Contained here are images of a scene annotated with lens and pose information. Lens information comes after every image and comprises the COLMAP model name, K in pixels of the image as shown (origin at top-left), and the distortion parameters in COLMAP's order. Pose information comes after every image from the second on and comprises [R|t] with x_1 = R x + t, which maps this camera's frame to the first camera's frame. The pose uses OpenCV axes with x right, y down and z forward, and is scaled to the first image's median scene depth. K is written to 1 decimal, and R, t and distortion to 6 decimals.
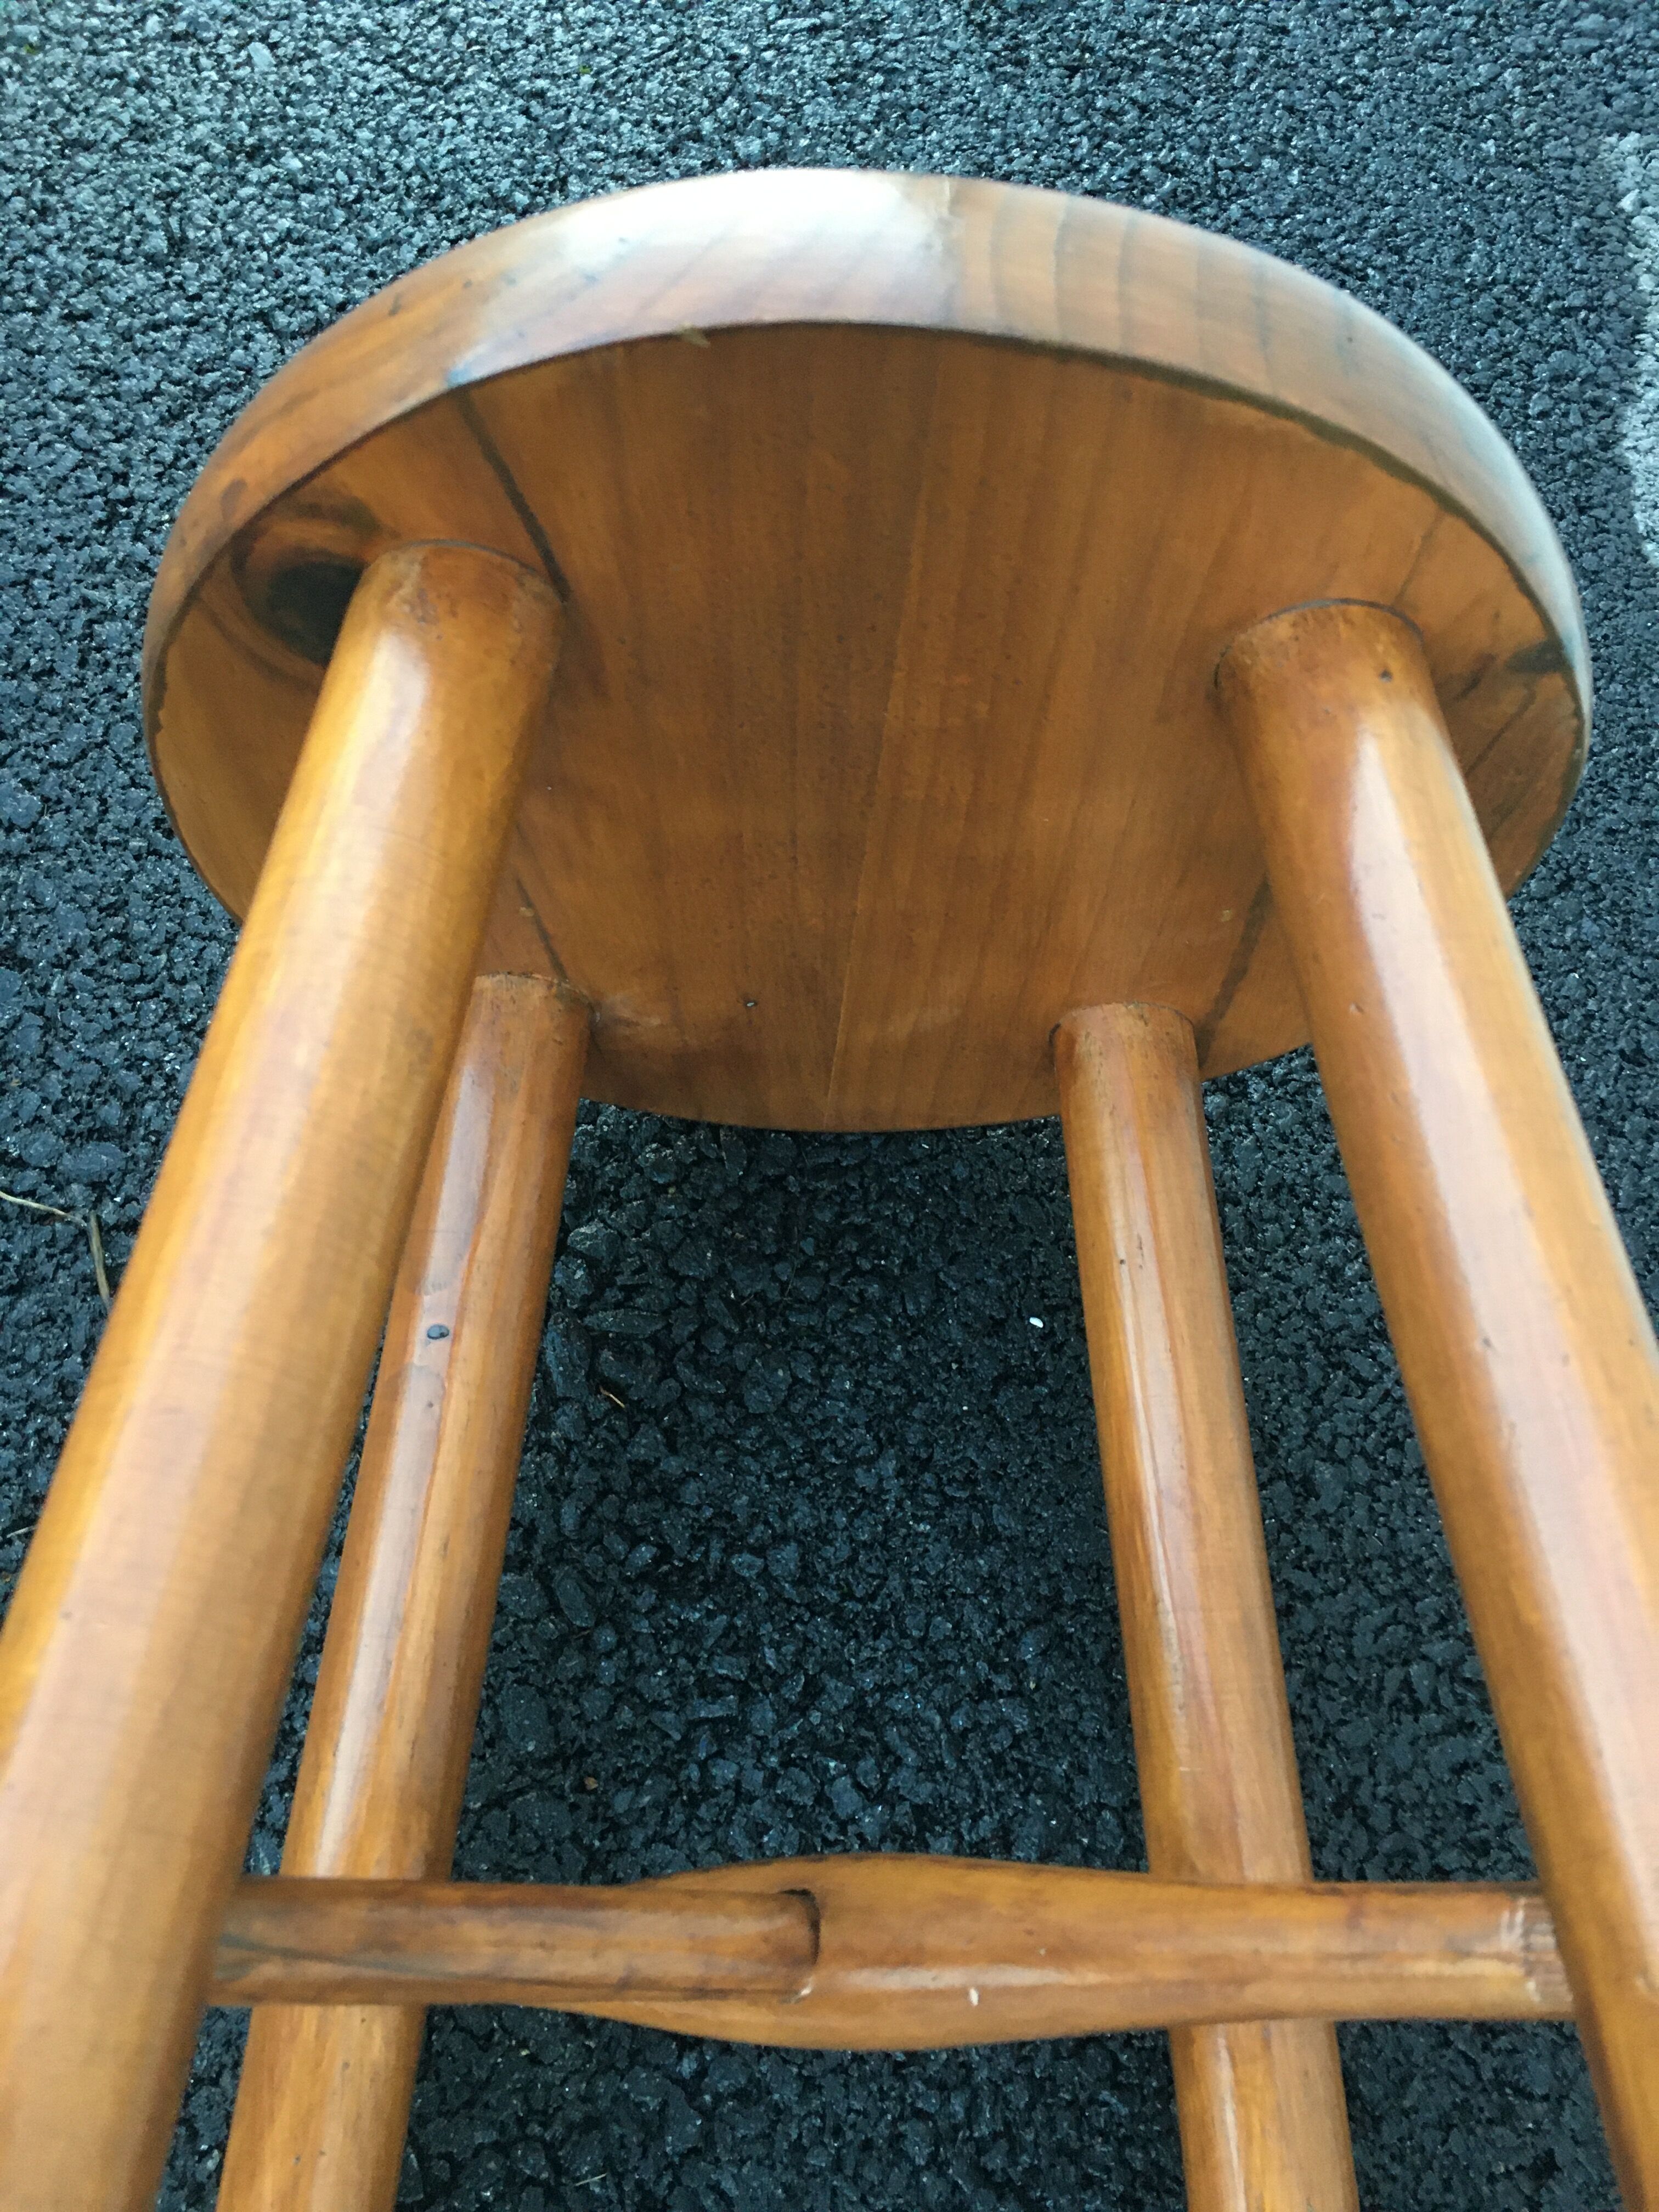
lens RADIAL K [[1871.2, 0, 826.7], [0, 1871.2, 1093.5], [0, 0, 1]] dist [0.084190, -0.121548]
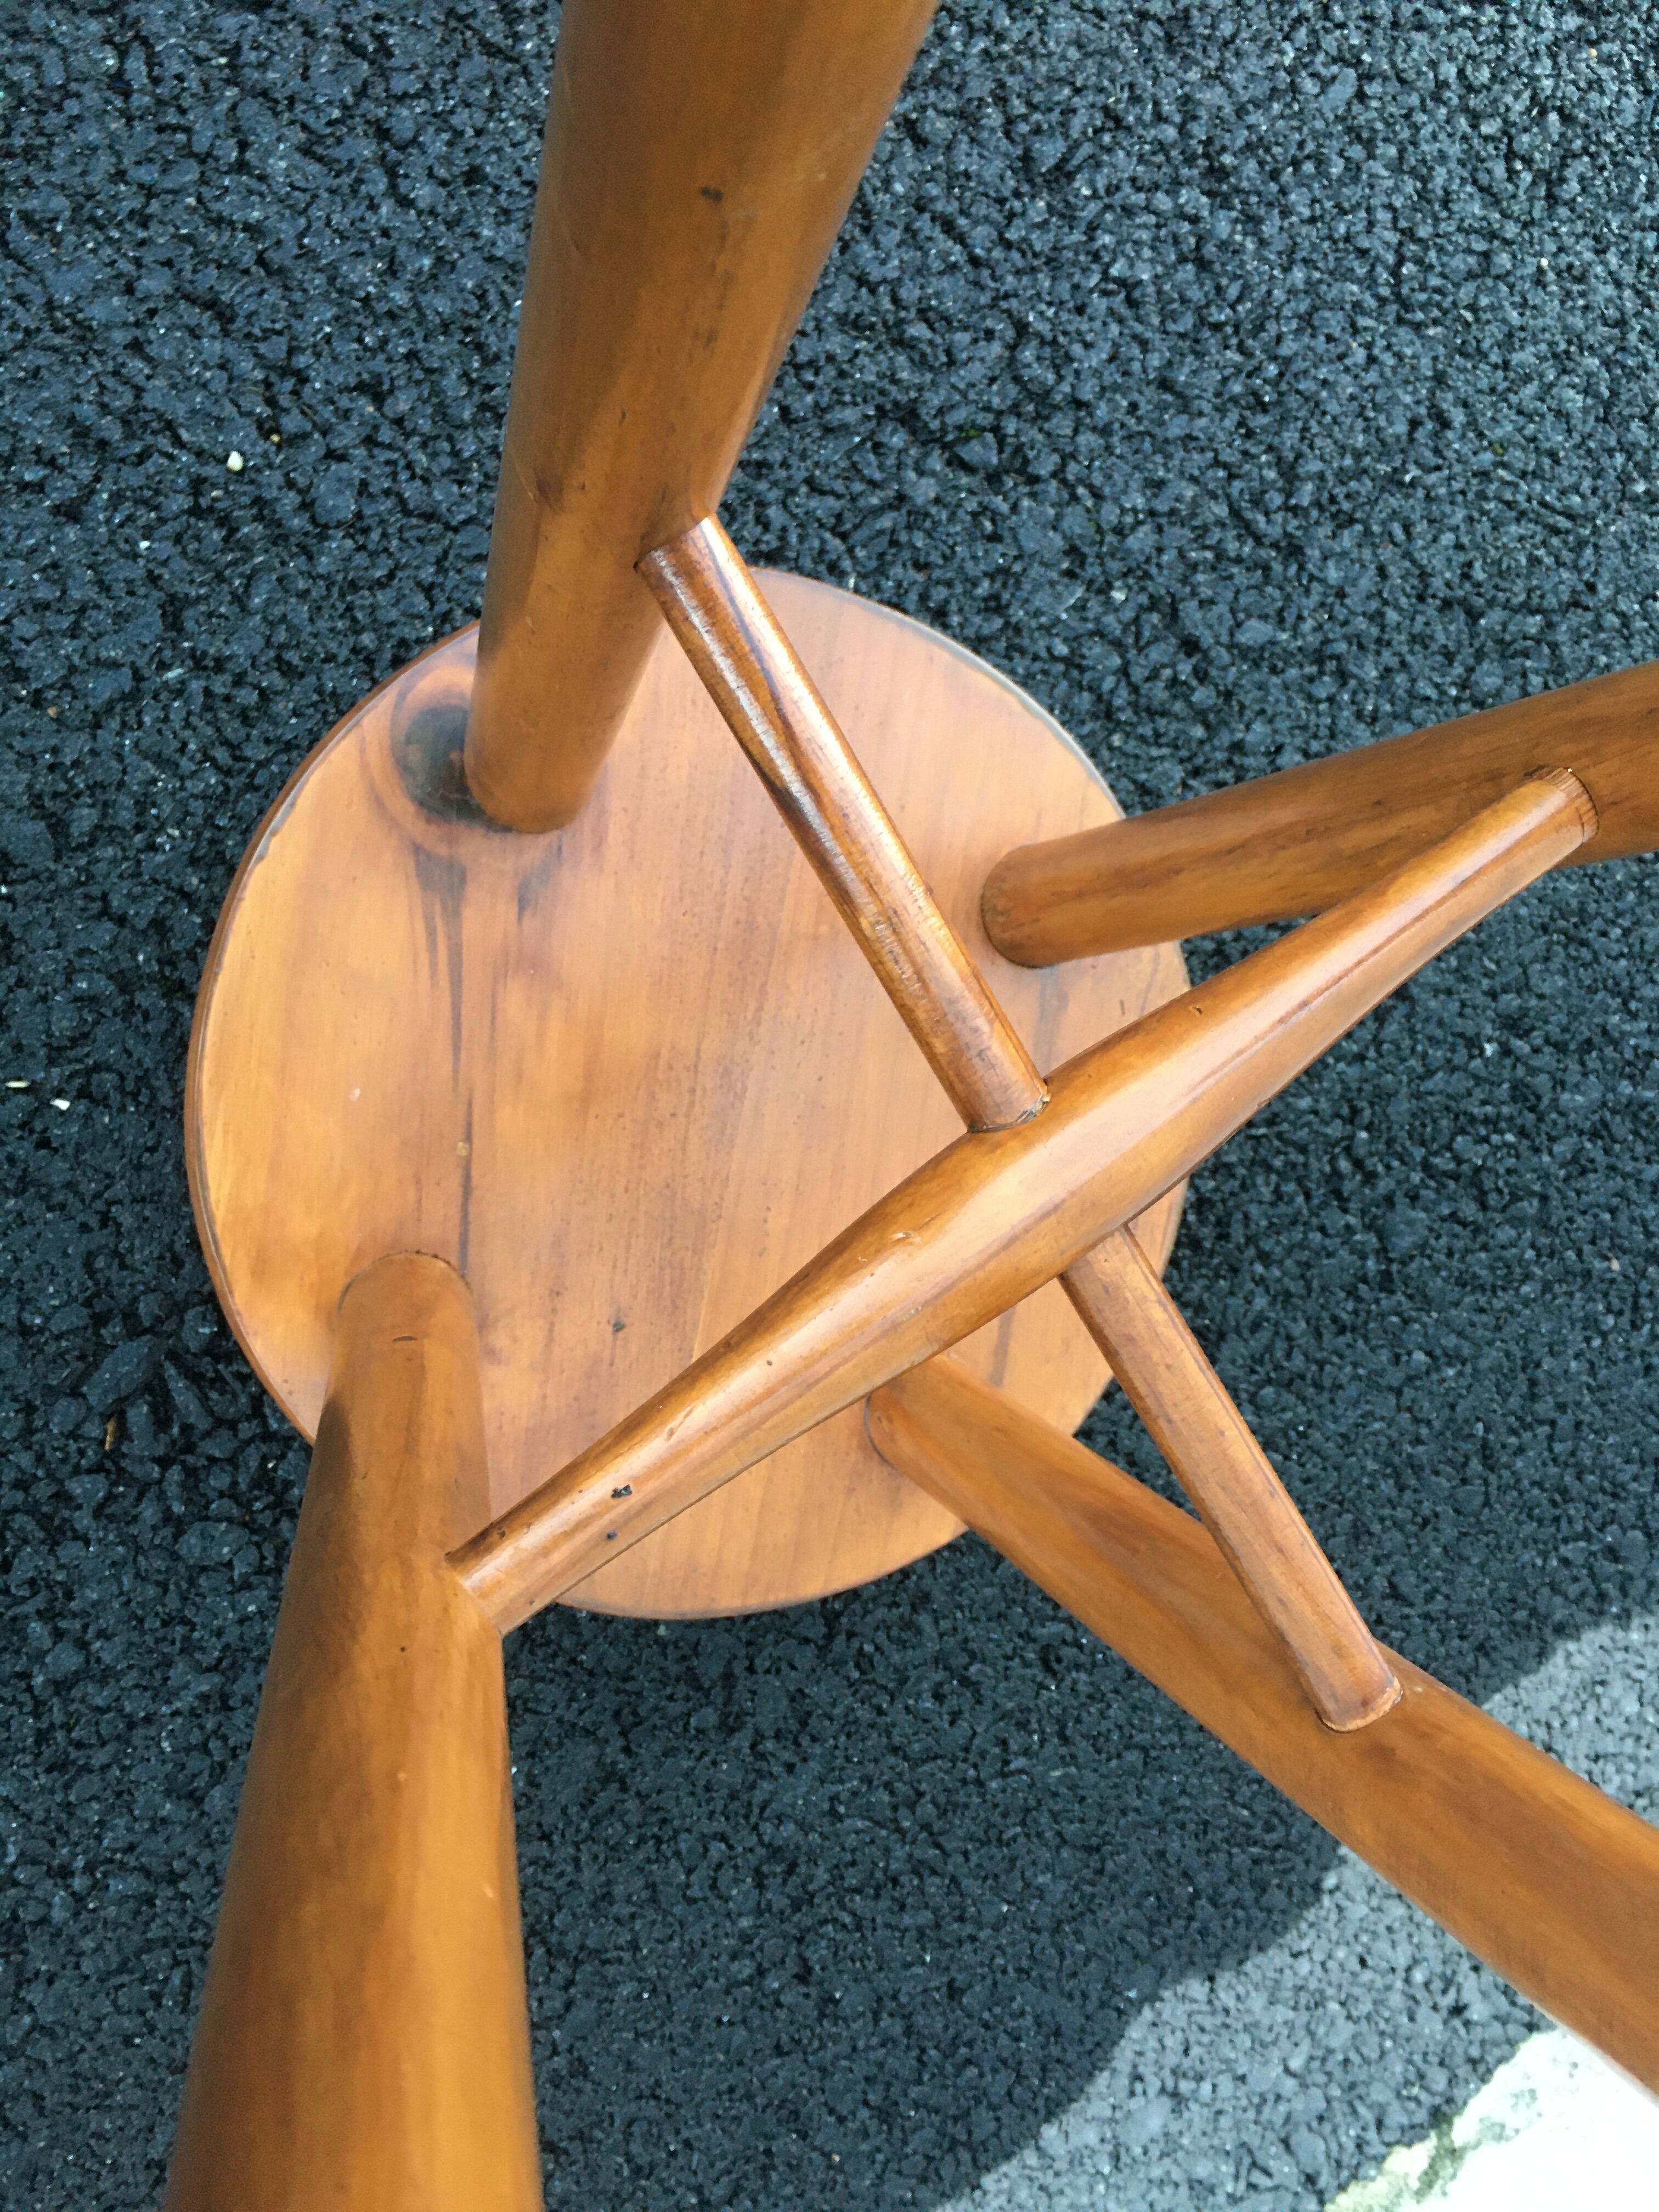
lens RADIAL K [[1871.2, 0, 826.7], [0, 1871.2, 1093.5], [0, 0, 1]] dist [0.084190, -0.121548]
pose [[0.493003, 0.853758, 0.167468, -0.178810], [-0.864325, 0.458611, 0.206440, -0.332430], [0.099448, -0.246522, 0.964021, 0.071586]]
